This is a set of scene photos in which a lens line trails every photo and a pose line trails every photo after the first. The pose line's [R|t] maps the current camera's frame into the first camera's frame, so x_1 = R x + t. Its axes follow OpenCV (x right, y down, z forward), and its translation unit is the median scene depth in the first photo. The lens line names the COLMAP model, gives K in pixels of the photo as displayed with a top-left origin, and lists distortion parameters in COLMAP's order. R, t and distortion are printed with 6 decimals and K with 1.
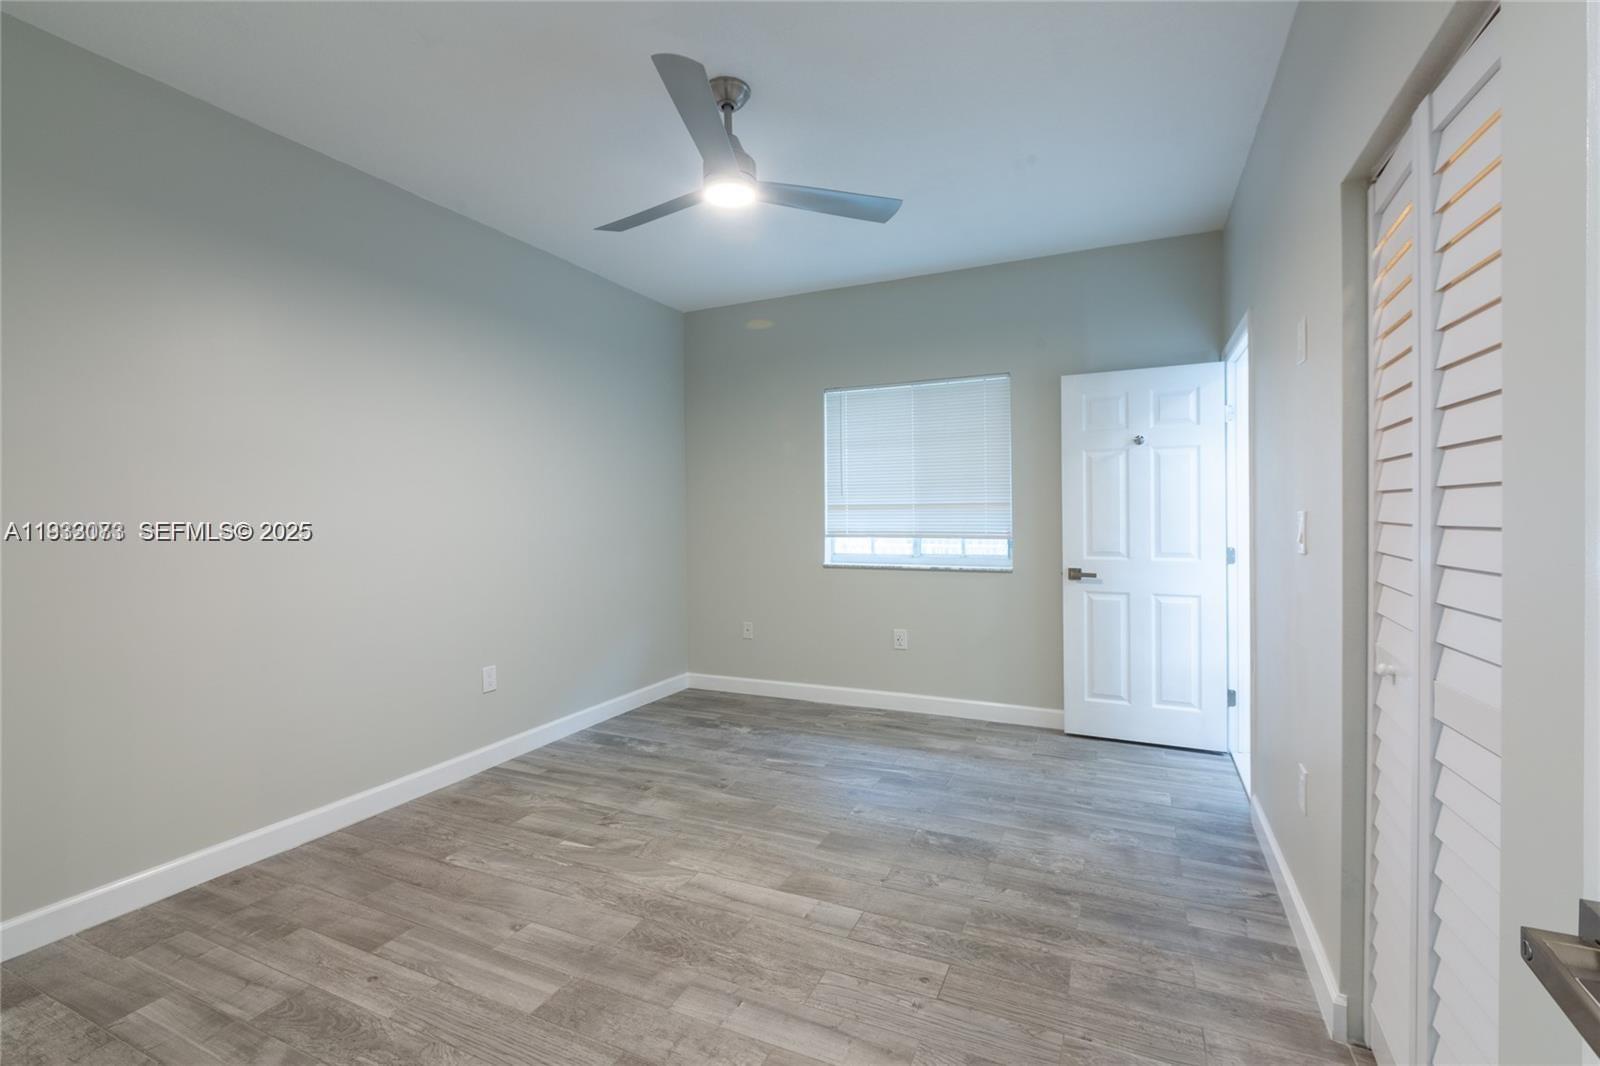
lens RADIAL K [[684.8, 0, 801.5], [0, 684.8, 511.7], [0, 0, 1]] dist [-0.002726, -0.000833]
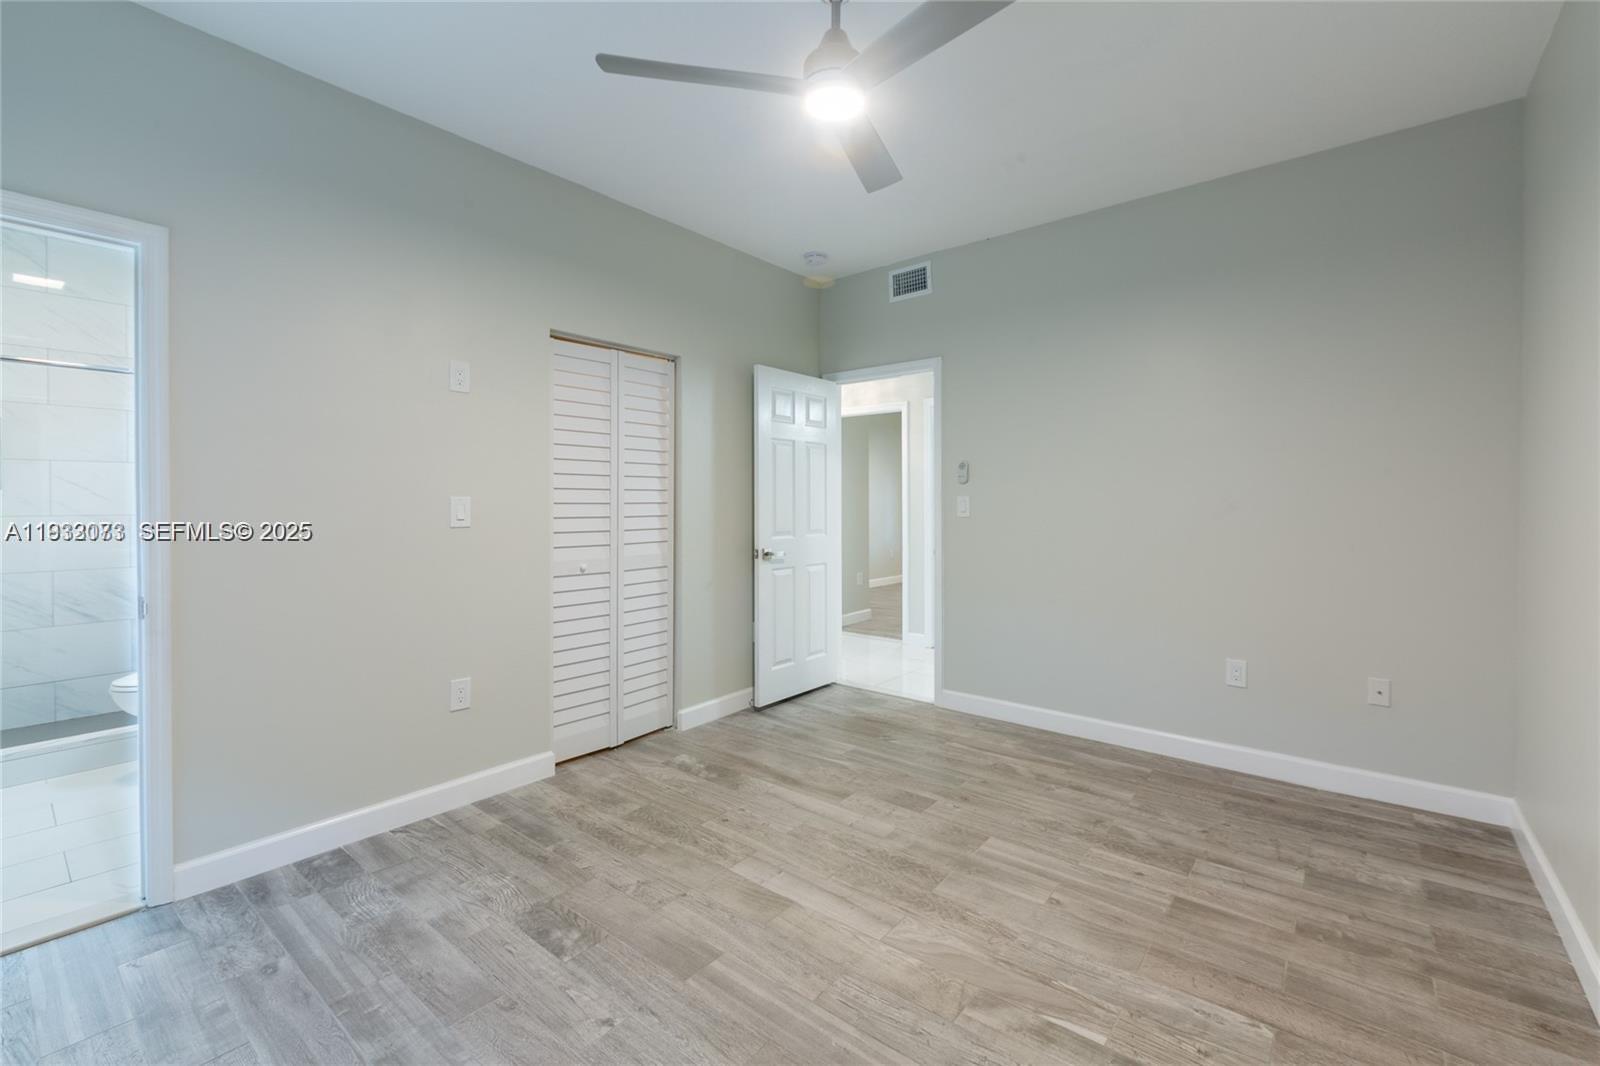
lens RADIAL K [[684.8, 0, 801.5], [0, 684.8, 511.7], [0, 0, 1]] dist [-0.002726, -0.000833]
pose [[-0.969017, 0.006907, 0.246898, -0.287655], [0.009515, 0.999911, 0.009372, 0.005915], [-0.246812, 0.011430, -0.968996, 1.966955]]
